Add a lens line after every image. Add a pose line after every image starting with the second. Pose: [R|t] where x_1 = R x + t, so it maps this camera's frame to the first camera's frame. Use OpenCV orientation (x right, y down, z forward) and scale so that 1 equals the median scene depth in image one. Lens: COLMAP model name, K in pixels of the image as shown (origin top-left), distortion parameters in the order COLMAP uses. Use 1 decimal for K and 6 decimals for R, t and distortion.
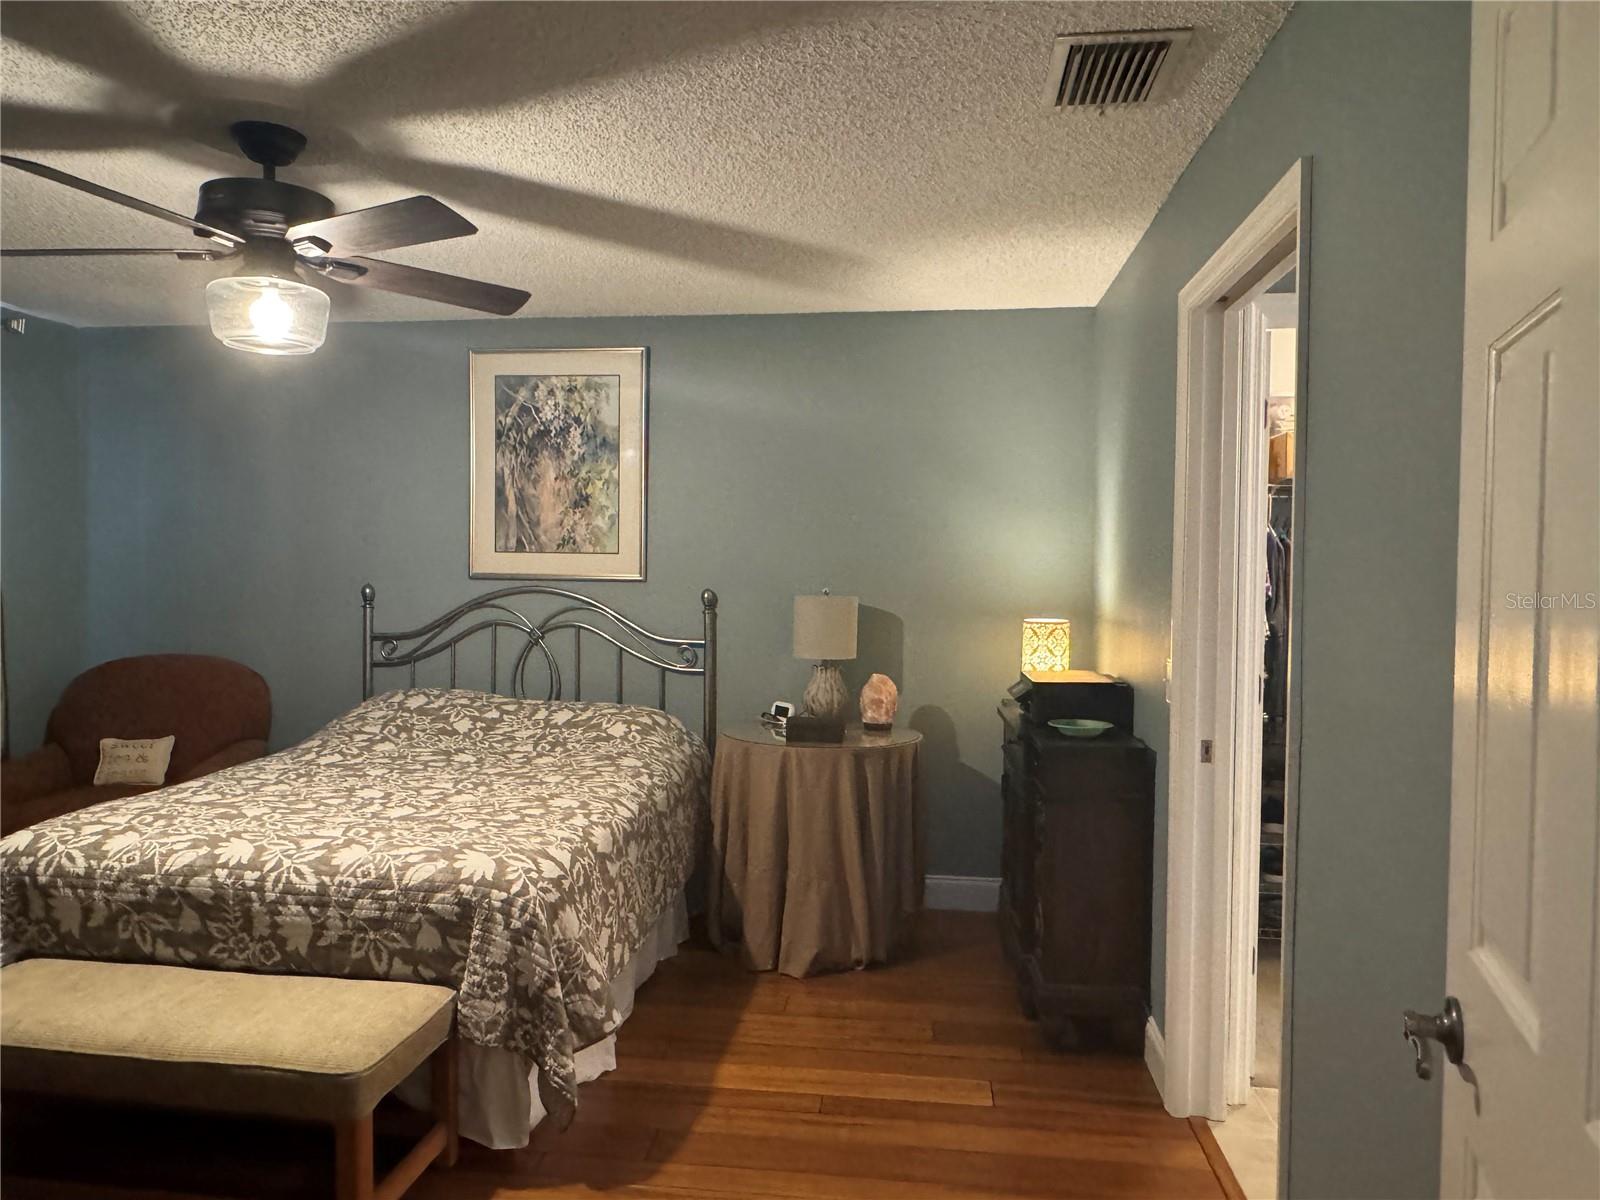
lens RADIAL K [[1074.4, 0, 789.5], [0, 1074.4, 599.0], [0, 0, 1]] dist [-0.006179, 0.002672]
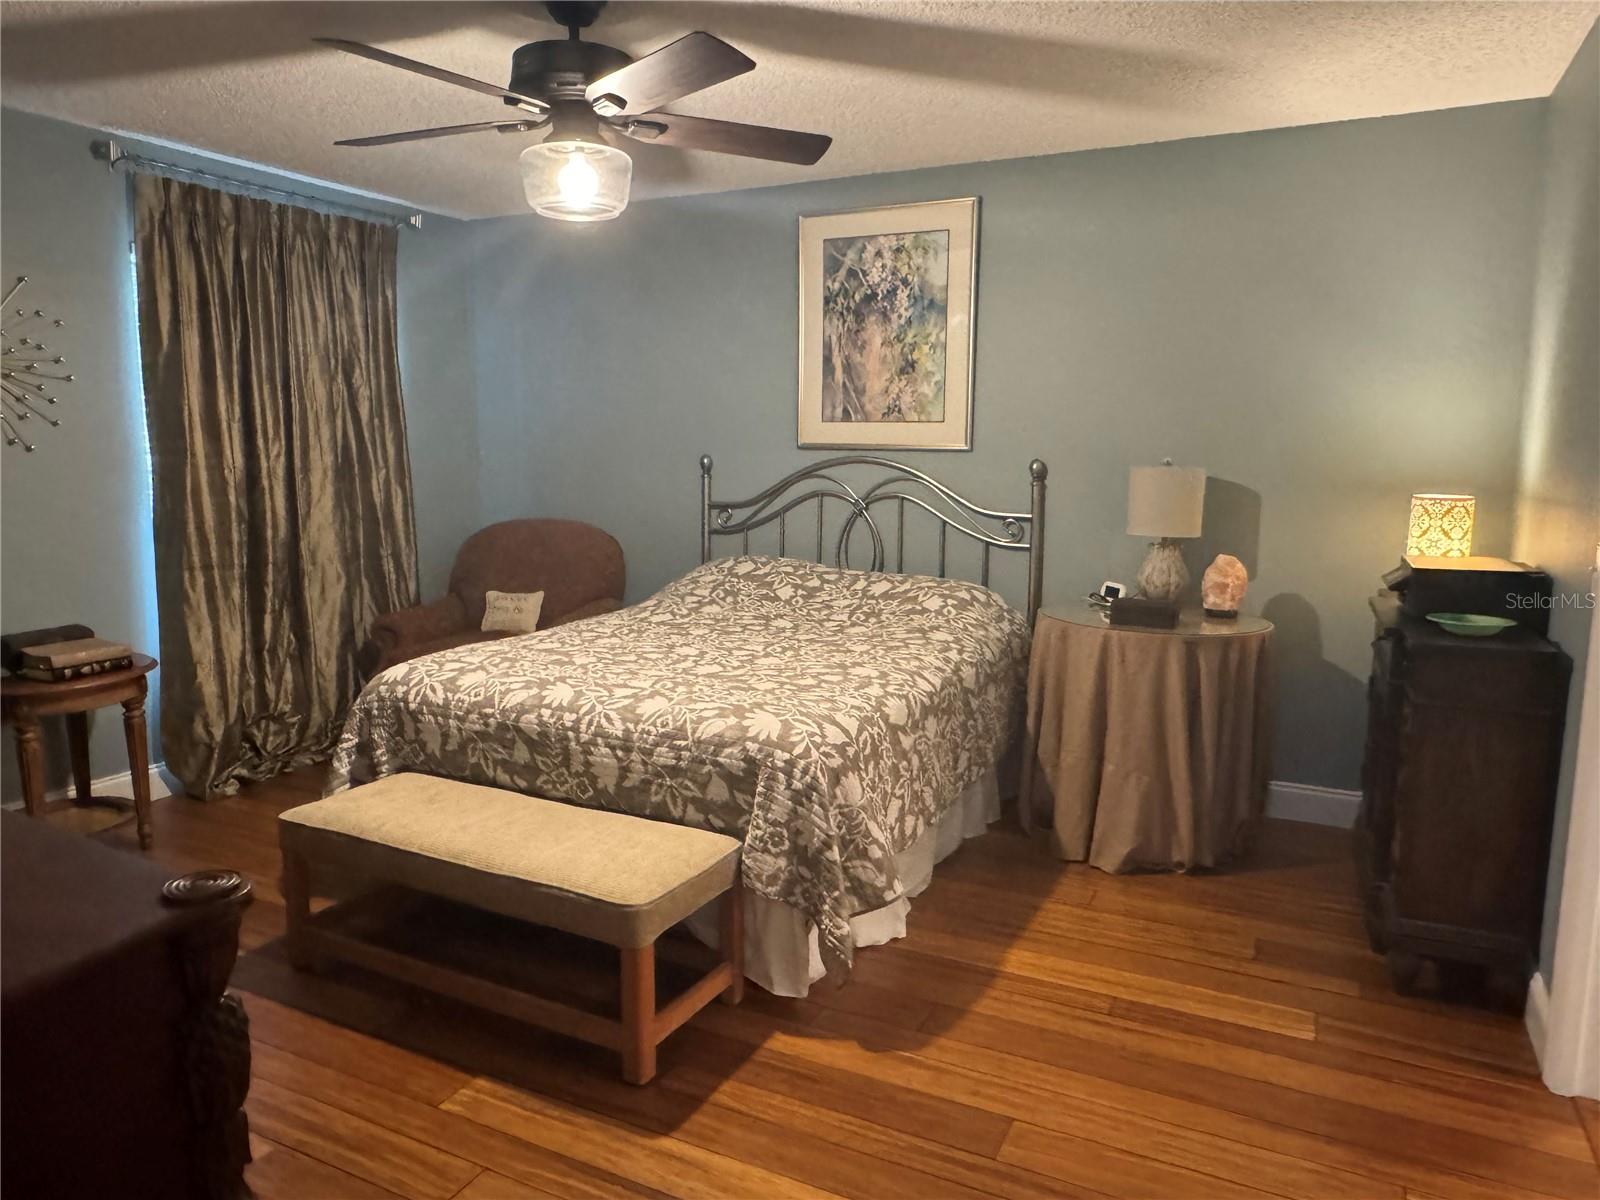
lens RADIAL K [[1074.4, 0, 788.2], [0, 1074.4, 599.5], [0, 0, 1]] dist [-0.006179, 0.002672]
pose [[0.942182, 0.044938, -0.332074, 0.035871], [-0.007953, 0.993687, 0.111907, 0.009286], [0.335006, -0.102796, 0.936592, 0.038953]]
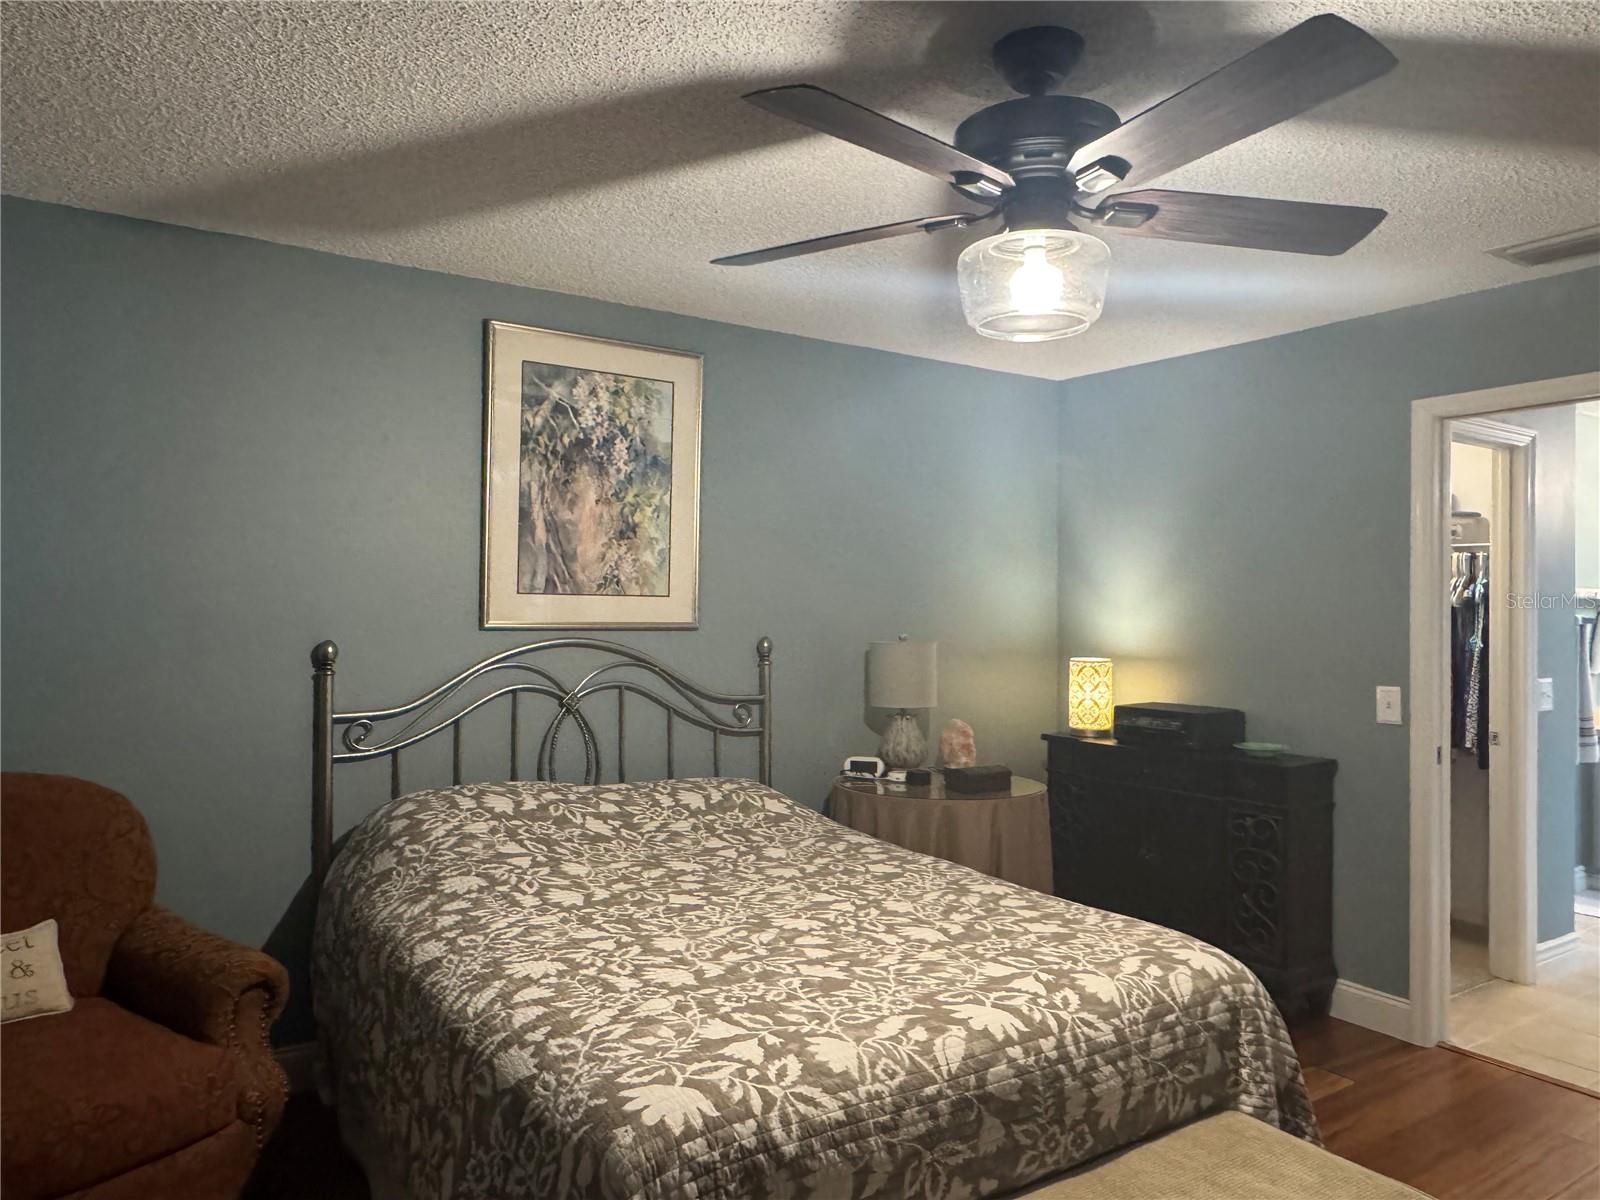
lens RADIAL K [[1074.4, 0, 782.7], [0, 1074.4, 605.3], [0, 0, 1]] dist [-0.006179, 0.002672]
pose [[0.761858, -0.000986, 0.647744, -0.635228], [0.019998, 0.999558, -0.021999, -0.015637], [-0.647436, 0.029713, 0.761540, 0.316428]]
